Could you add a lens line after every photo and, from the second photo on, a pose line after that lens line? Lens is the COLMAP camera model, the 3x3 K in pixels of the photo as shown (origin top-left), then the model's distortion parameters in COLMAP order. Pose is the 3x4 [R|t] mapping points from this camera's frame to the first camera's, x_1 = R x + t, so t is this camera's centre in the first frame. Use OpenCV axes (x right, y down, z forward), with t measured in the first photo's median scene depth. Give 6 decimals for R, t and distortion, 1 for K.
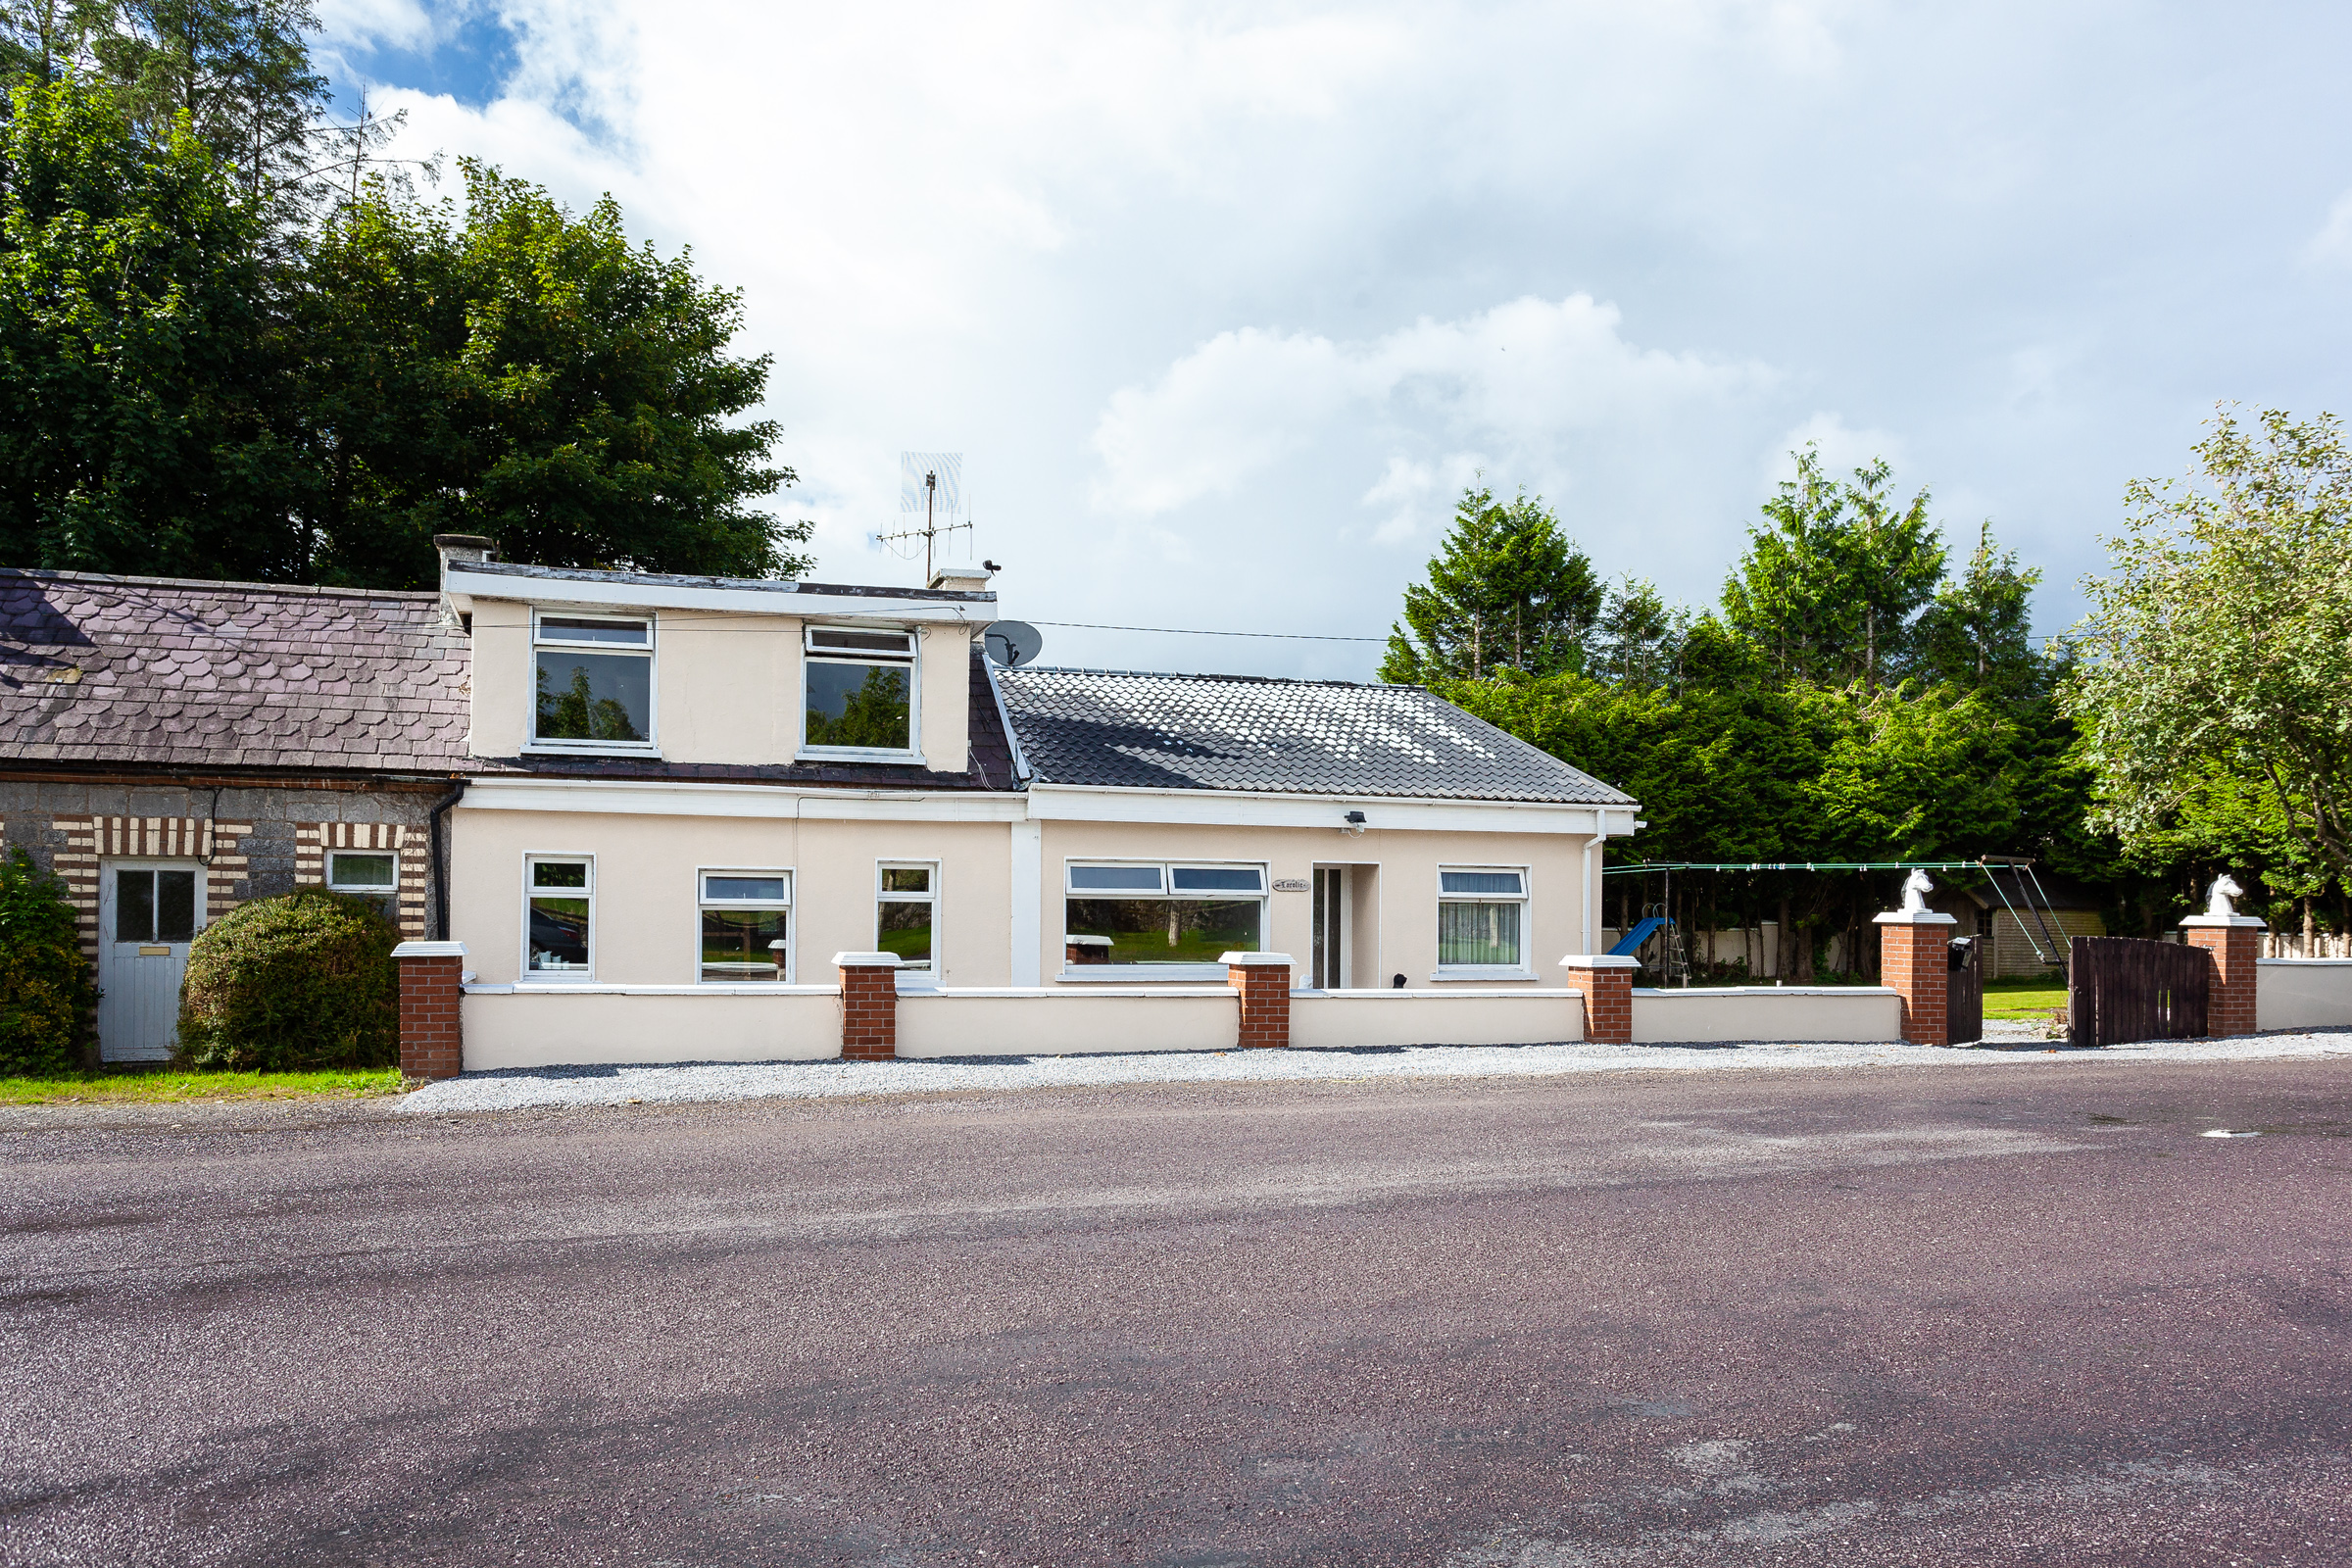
lens RADIAL K [[1609.6, 0, 1179.5], [0, 1609.6, 826.4], [0, 0, 1]] dist [-0.008596, -0.001030]
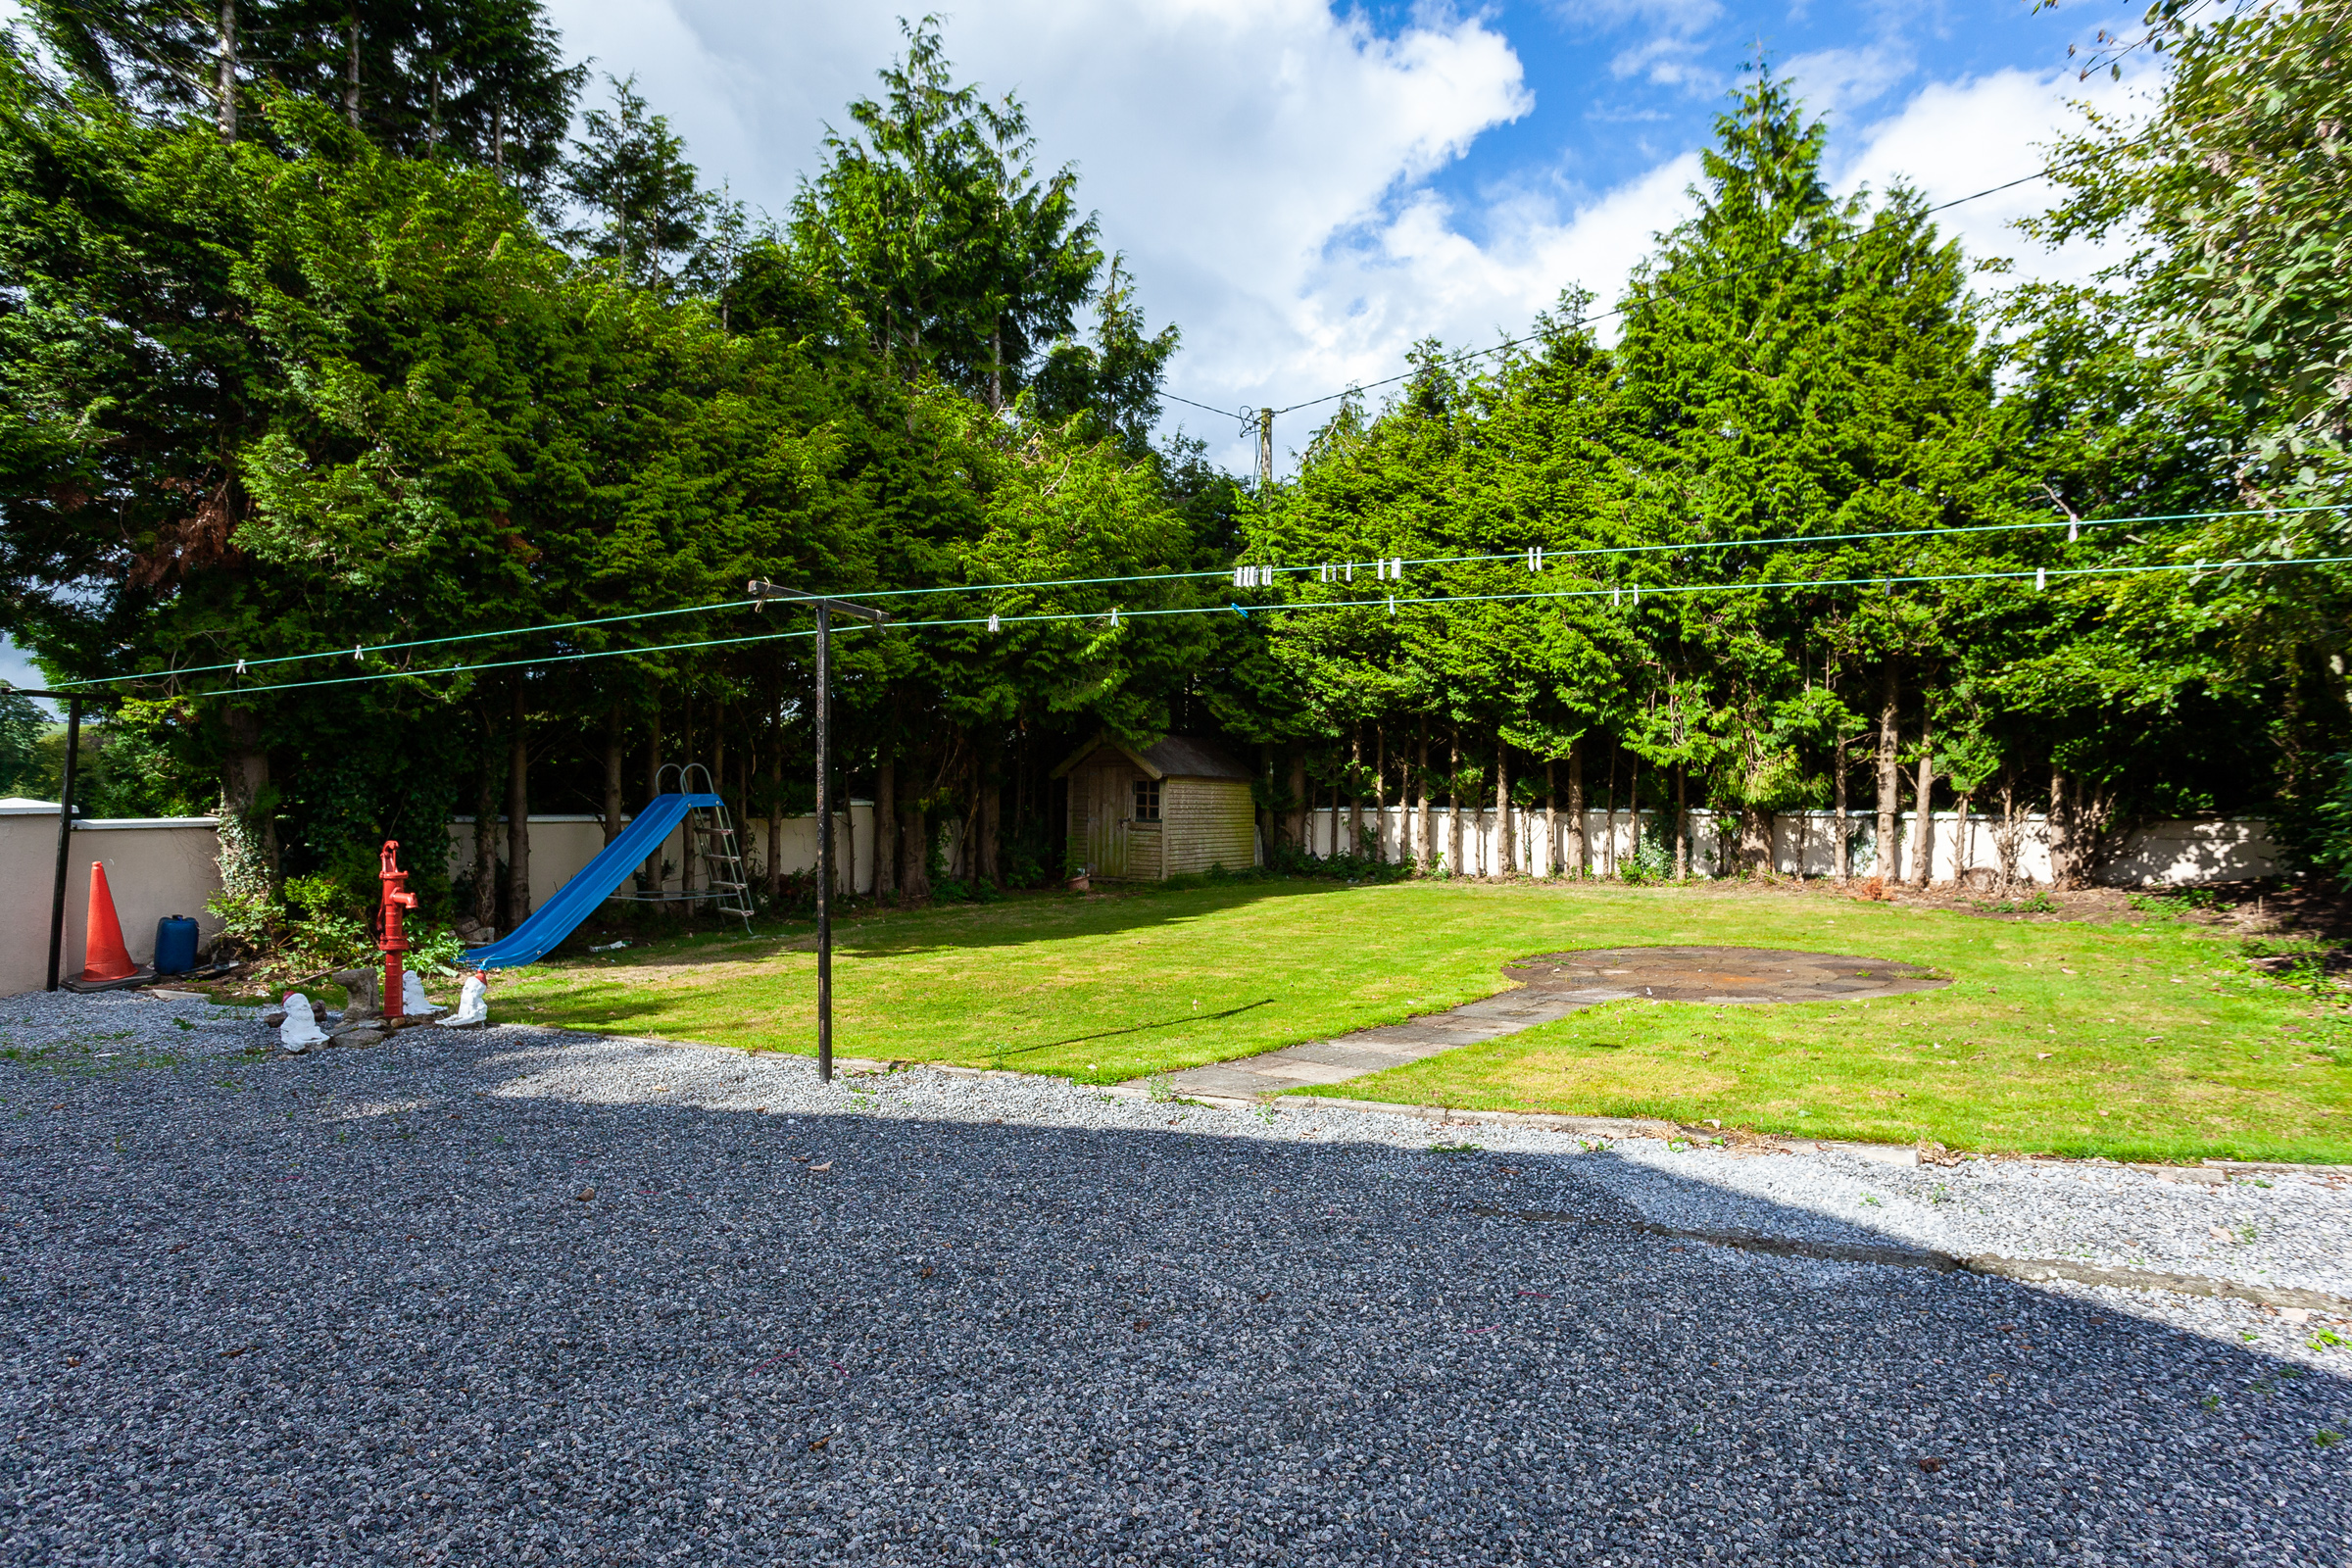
lens RADIAL K [[1339.2, 0, 1176.0], [0, 1339.2, 784.0], [0, 0, 1]] dist [0.000967, 0.000818]
pose [[0.765611, -0.001599, 0.643301, 0.145771], [-0.025195, 0.999155, 0.032468, 0.036030], [-0.642810, -0.041065, 0.764924, 0.576853]]
